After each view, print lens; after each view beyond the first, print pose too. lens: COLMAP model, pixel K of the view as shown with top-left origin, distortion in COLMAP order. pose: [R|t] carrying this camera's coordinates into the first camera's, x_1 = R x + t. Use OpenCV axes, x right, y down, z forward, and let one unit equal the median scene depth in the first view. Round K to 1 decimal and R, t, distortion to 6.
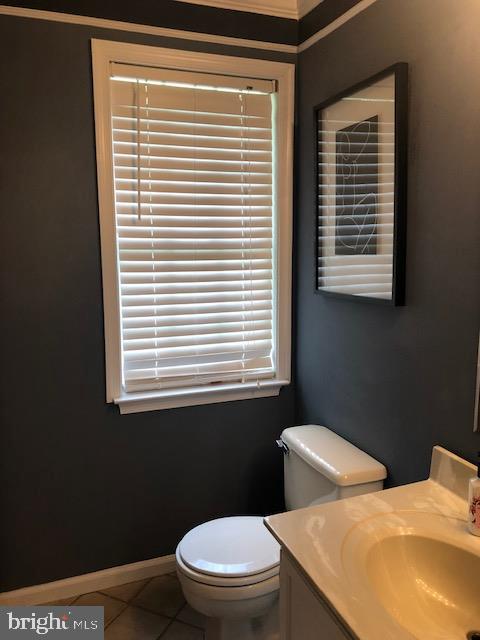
lens RADIAL K [[523.2, 0, 241.9], [0, 523.2, 322.3], [0, 0, 1]] dist [0.016844, -0.014118]
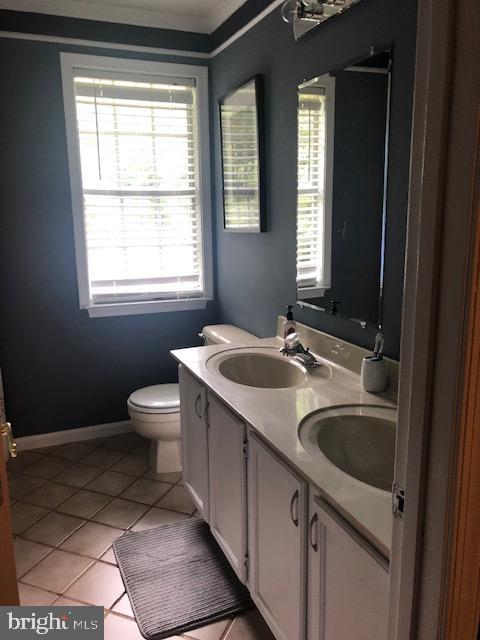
lens RADIAL K [[523.2, 0, 238.4], [0, 523.2, 316.4], [0, 0, 1]] dist [0.016844, -0.014118]
pose [[0.998026, -0.022473, 0.058639, 0.086297], [0.019438, 0.998467, 0.051818, 0.101690], [-0.059713, -0.050576, 0.996933, -0.431849]]
